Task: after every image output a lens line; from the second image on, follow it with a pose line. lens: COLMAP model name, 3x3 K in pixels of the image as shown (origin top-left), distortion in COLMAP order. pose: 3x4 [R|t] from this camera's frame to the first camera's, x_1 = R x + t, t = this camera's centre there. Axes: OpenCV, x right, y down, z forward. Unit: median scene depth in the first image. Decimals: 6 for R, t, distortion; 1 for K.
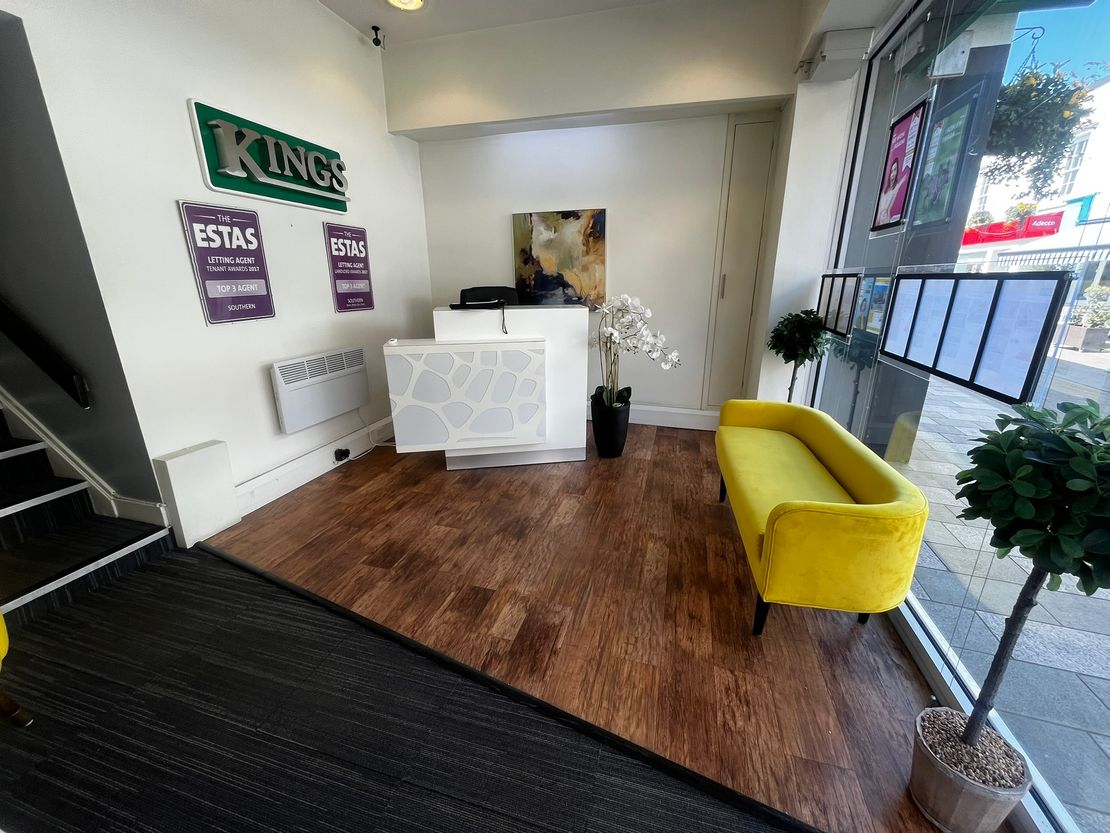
lens RADIAL K [[447.2, 0, 554.3], [0, 447.2, 418.6], [0, 0, 1]] dist [0.001714, -0.000363]
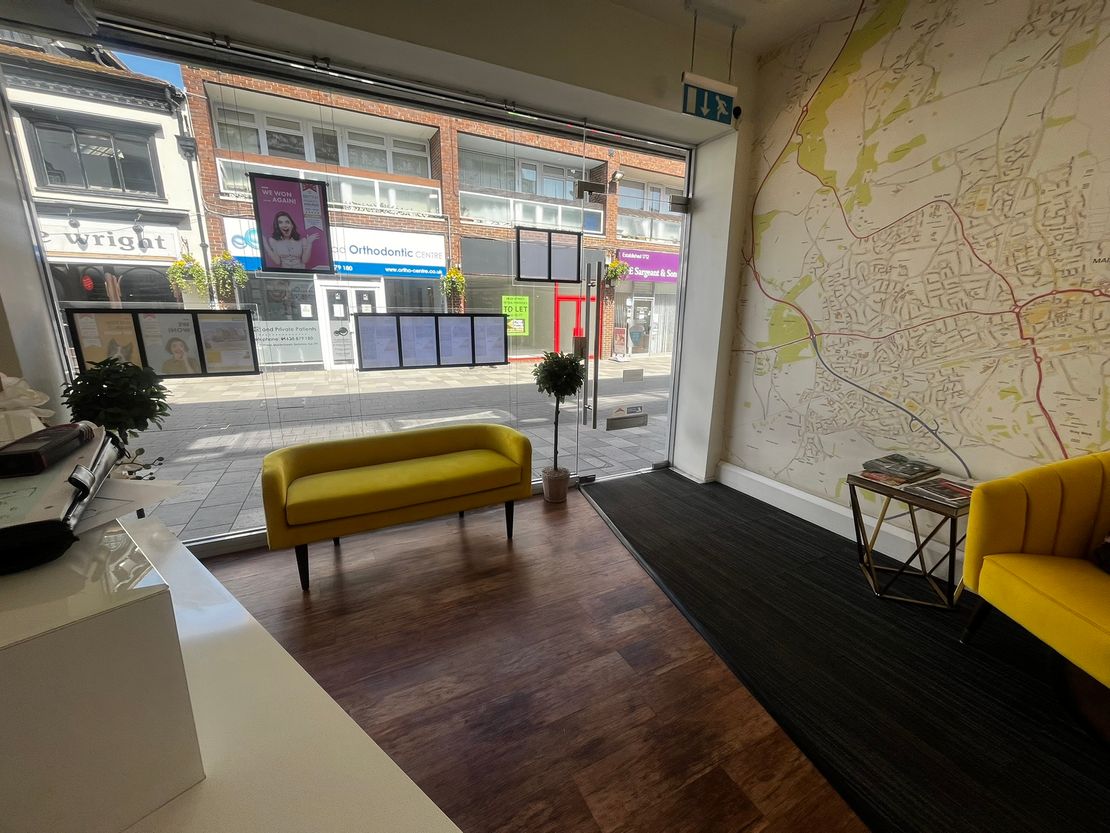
lens RADIAL K [[447.2, 0, 555.9], [0, 447.2, 417.8], [0, 0, 1]] dist [0.001714, -0.000363]
pose [[-0.683251, -0.174525, 0.709020, -0.475478], [0.210211, 0.882892, 0.419895, -0.350949], [-0.699270, 0.435938, -0.566550, 1.079388]]
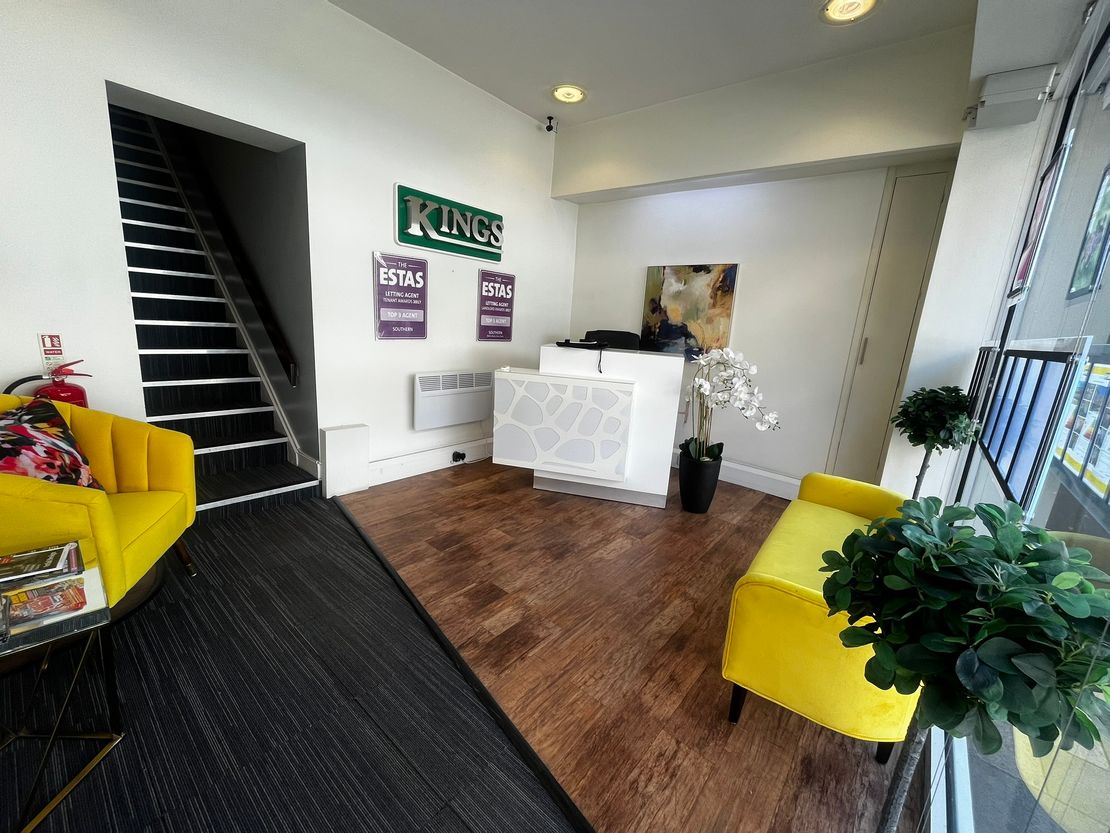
lens RADIAL K [[447.2, 0, 558.3], [0, 447.2, 419.9], [0, 0, 1]] dist [0.001714, -0.000363]
pose [[0.913836, 0.153632, -0.375900, 0.254756], [-0.188600, 0.980350, -0.057826, 0.003452], [0.359630, 0.123738, 0.924854, -0.024403]]
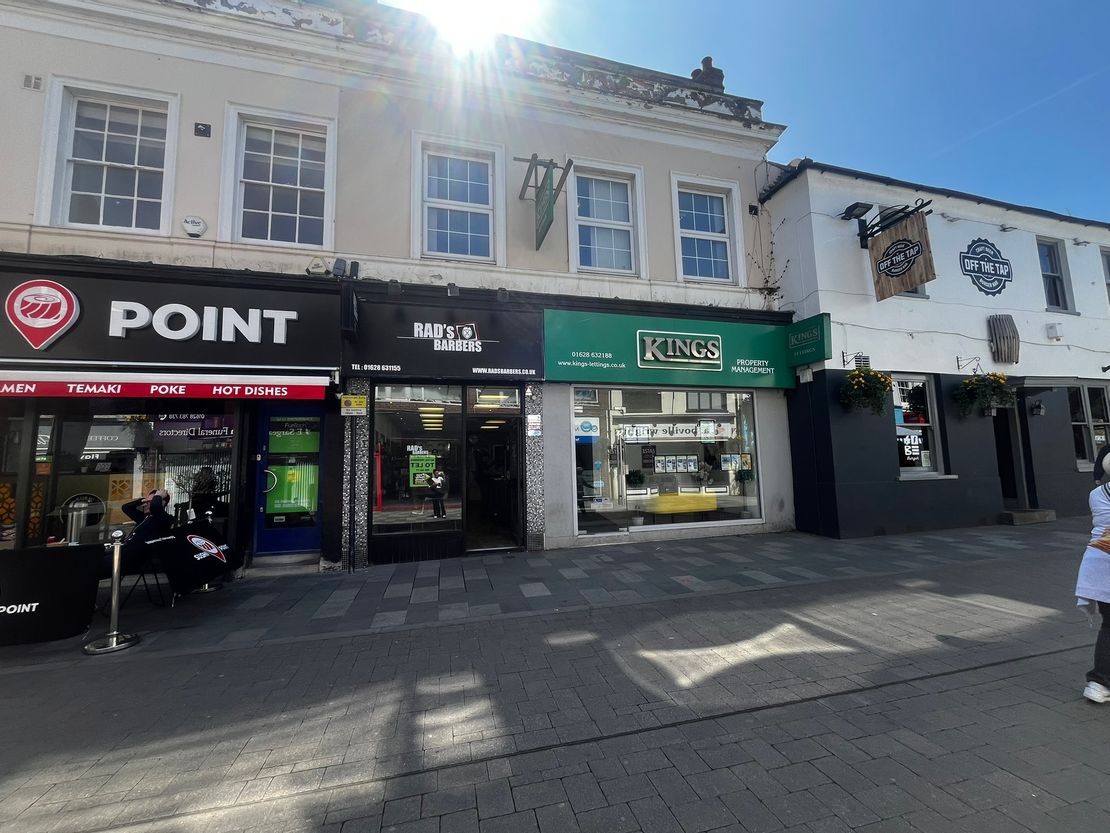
lens RADIAL K [[447.2, 0, 554.4], [0, 447.2, 419.7], [0, 0, 1]] dist [0.001714, -0.000363]
pose [[0.512539, -0.100692, -0.852740, 0.686618], [-0.238682, 0.937255, -0.254132, 0.291780], [0.824824, 0.333786, 0.456346, -0.160731]]
